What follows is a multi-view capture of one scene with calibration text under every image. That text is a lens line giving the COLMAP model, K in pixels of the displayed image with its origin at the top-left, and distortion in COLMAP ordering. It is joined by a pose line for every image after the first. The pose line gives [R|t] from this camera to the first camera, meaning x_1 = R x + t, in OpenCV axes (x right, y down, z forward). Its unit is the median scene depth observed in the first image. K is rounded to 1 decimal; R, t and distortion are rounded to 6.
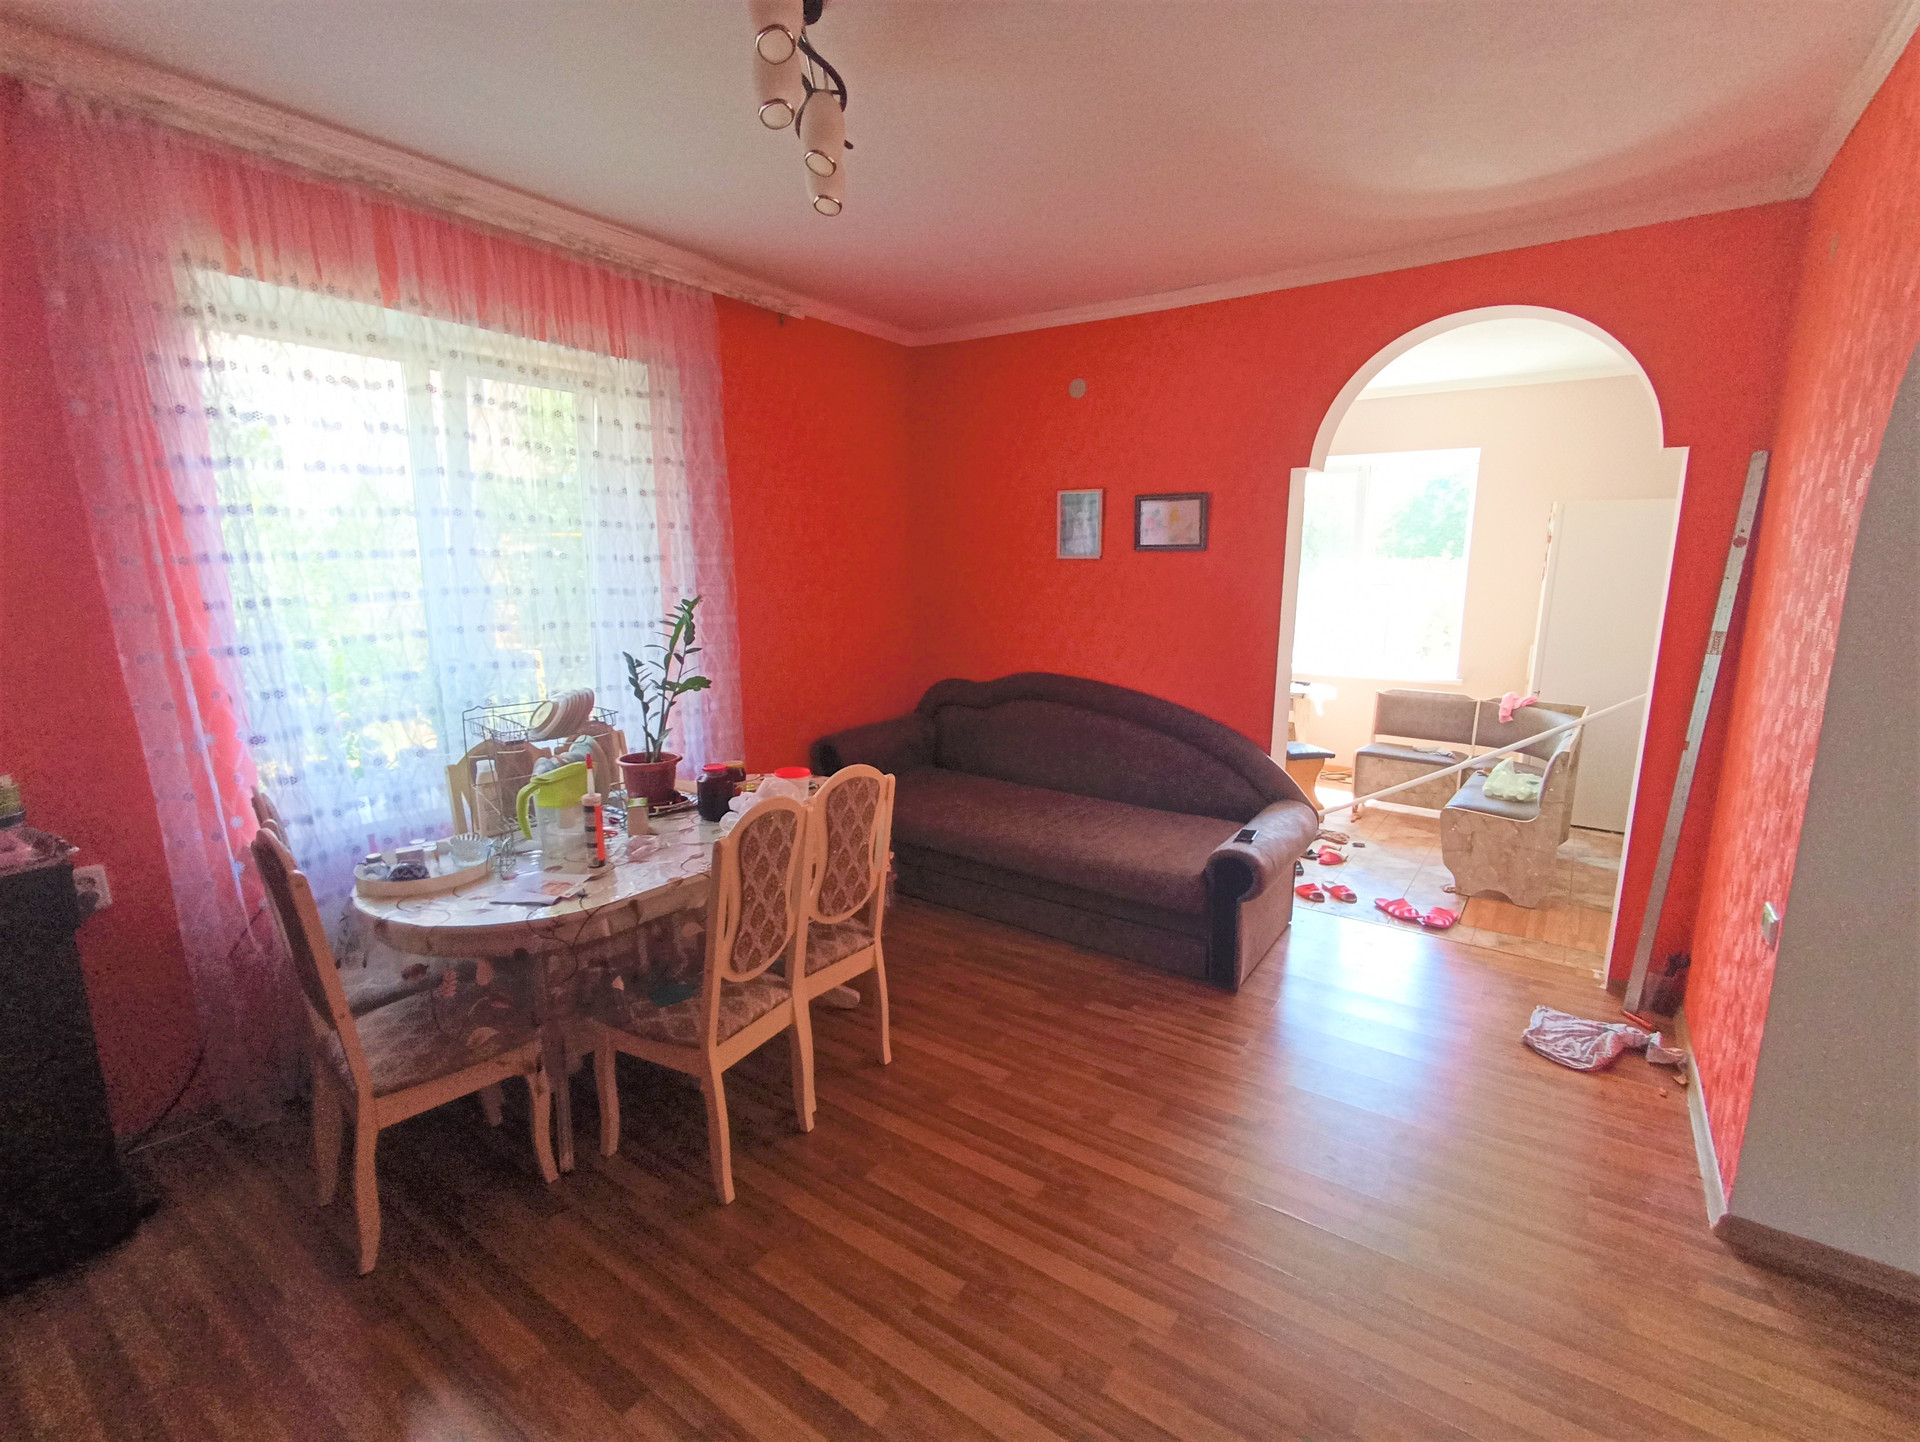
lens RADIAL K [[885.6, 0, 973.1], [0, 885.6, 712.2], [0, 0, 1]] dist [-0.001977, -0.000283]
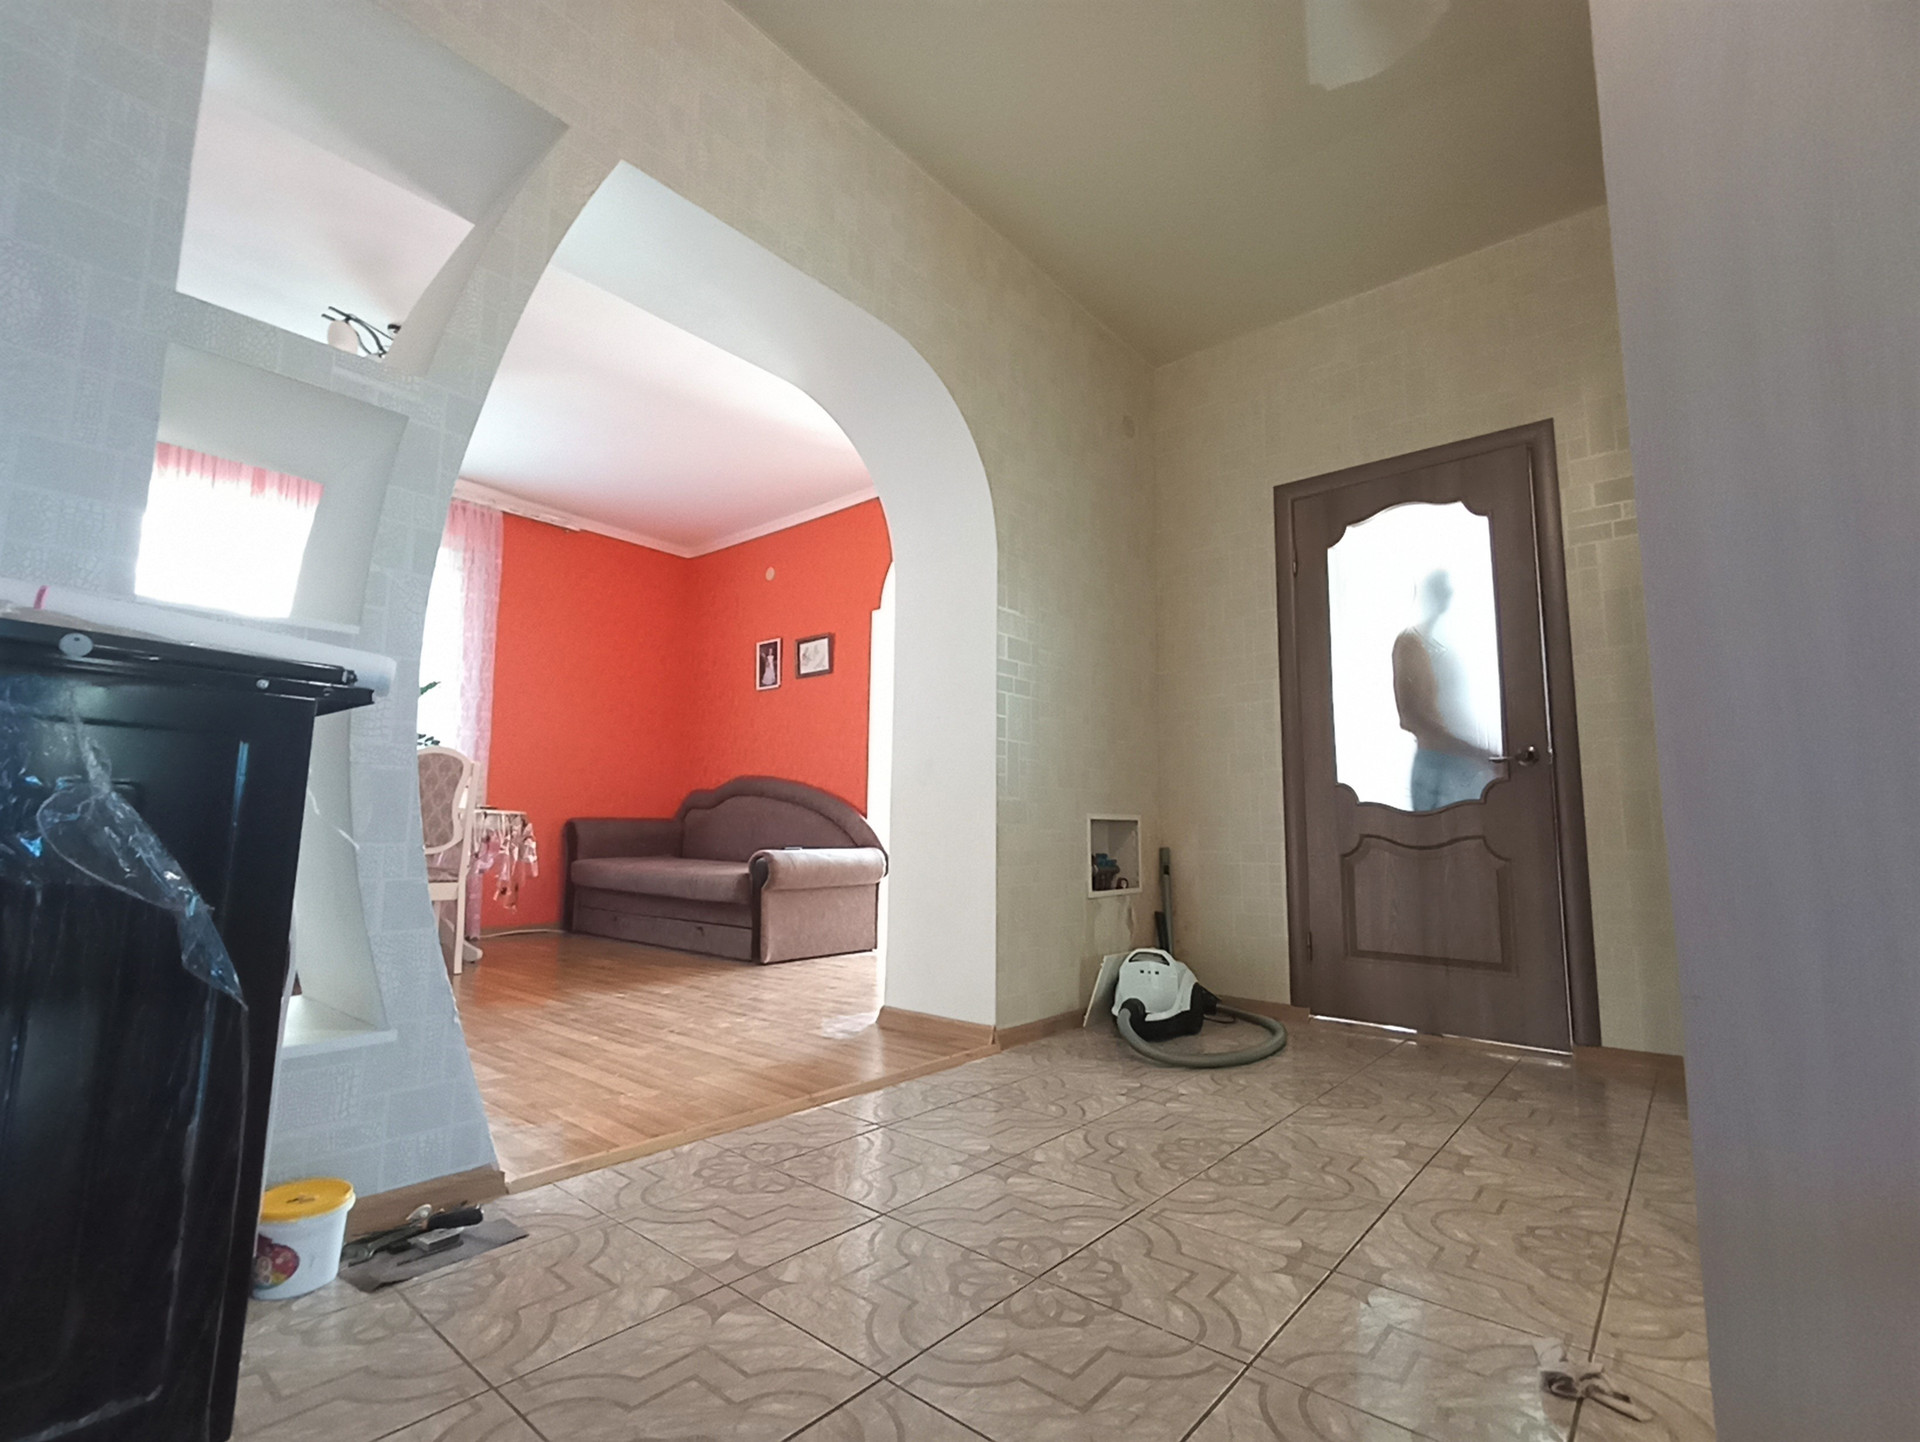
lens RADIAL K [[874.3, 0, 958.8], [0, 874.3, 725.4], [0, 0, 1]] dist [-0.001042, -0.000289]
pose [[0.994970, -0.005038, -0.100046, 0.705382], [-0.024076, 0.957432, -0.287652, 0.336365], [0.097237, 0.288613, 0.952495, -0.307768]]
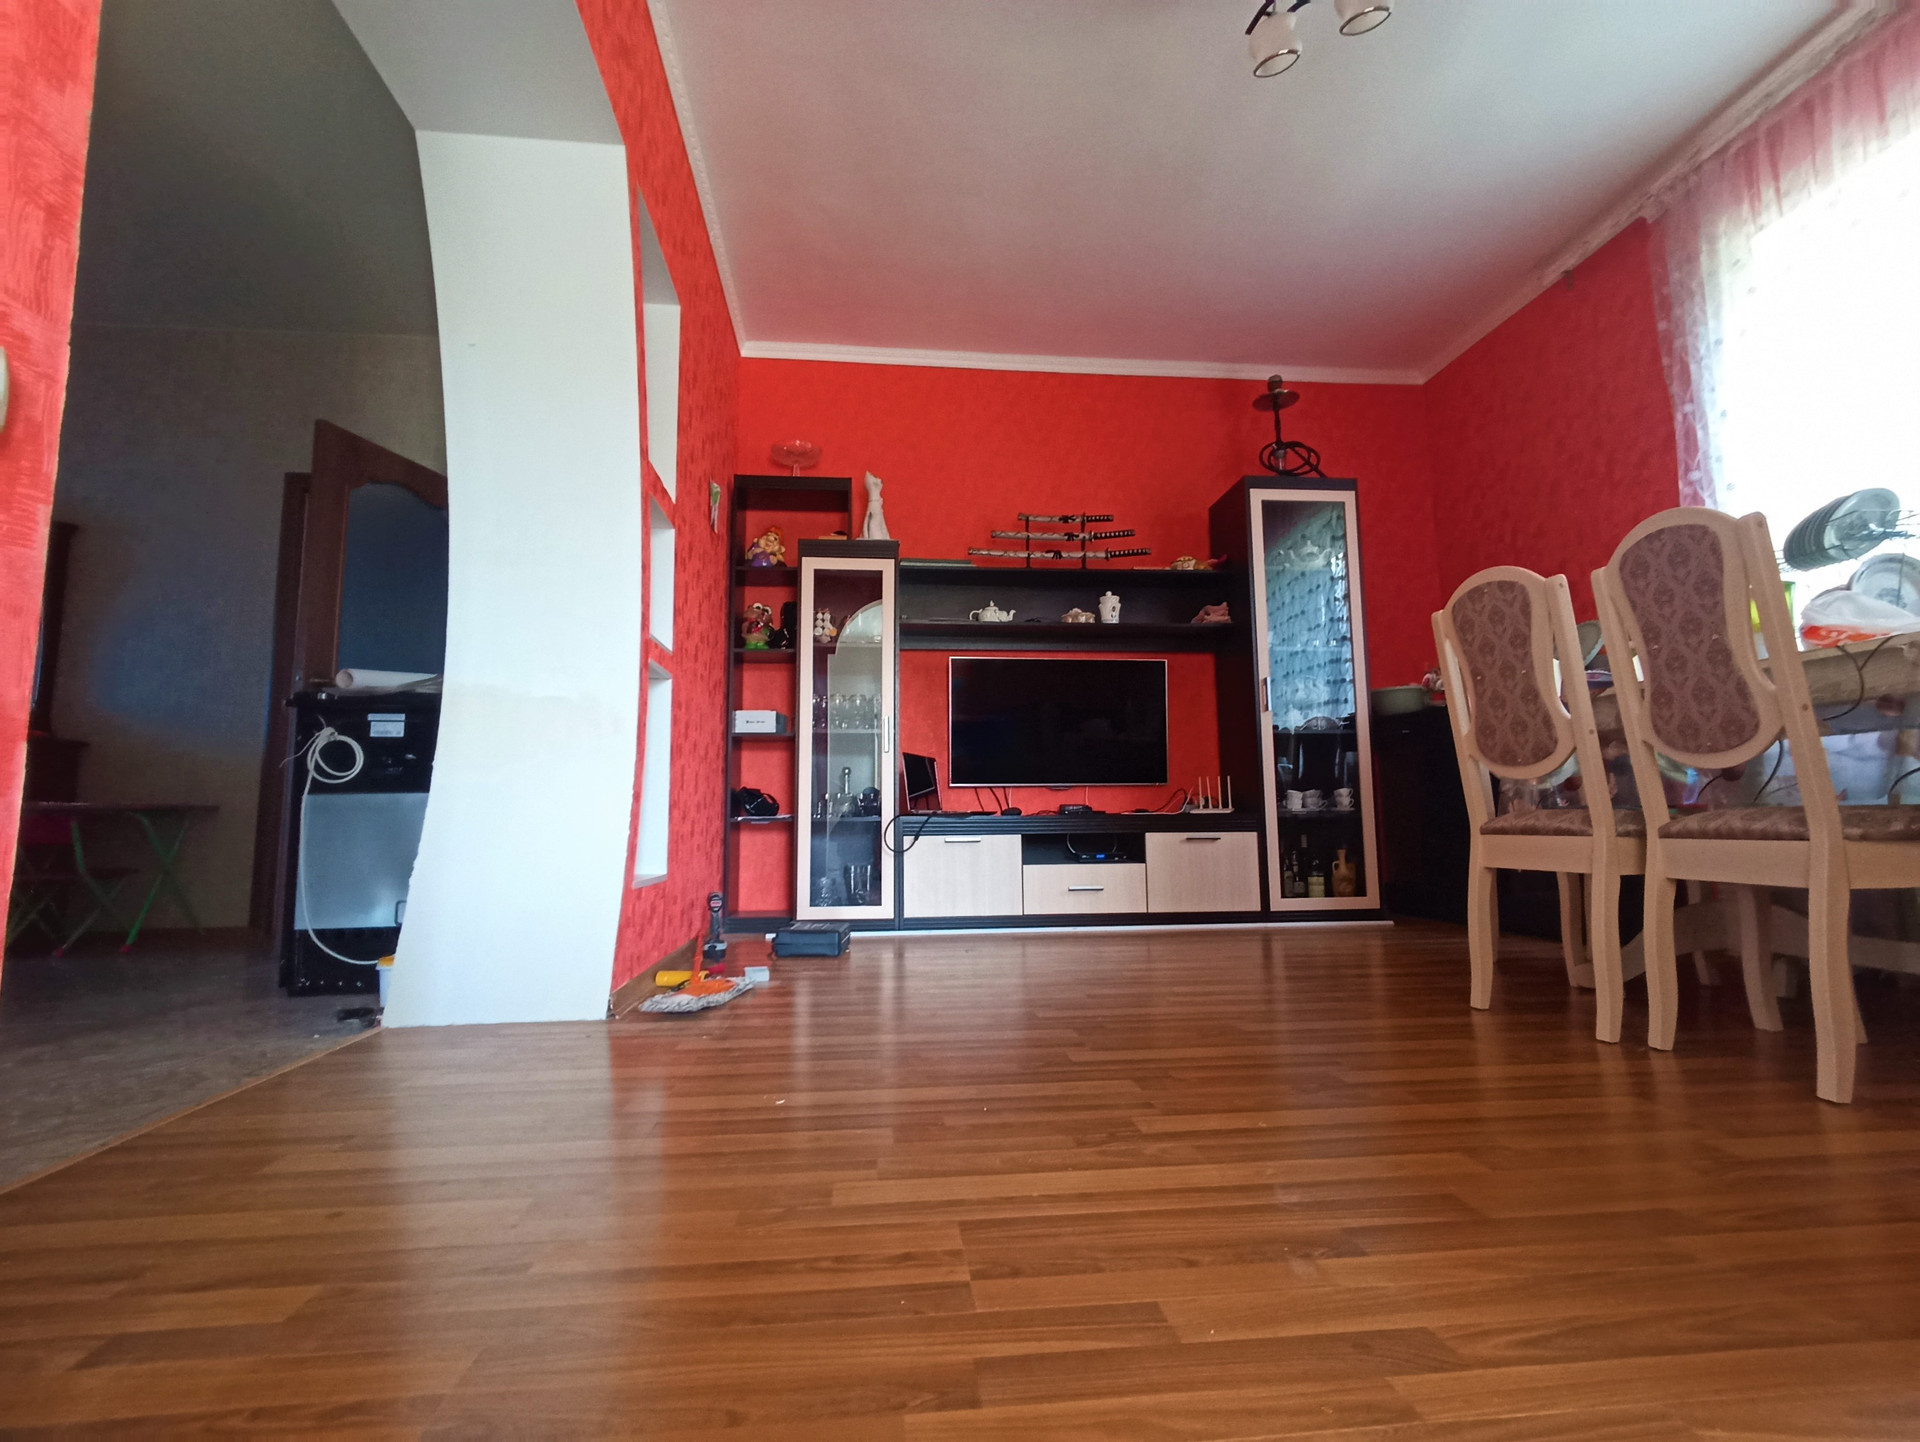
lens RADIAL K [[901.2, 0, 954.6], [0, 901.2, 723.1], [0, 0, 1]] dist [-0.001326, -0.000717]
pose [[-0.762276, -0.073188, -0.643101, 0.512962], [-0.105901, 0.994300, 0.012370, 0.196031], [0.638530, 0.077535, -0.765681, 0.883196]]
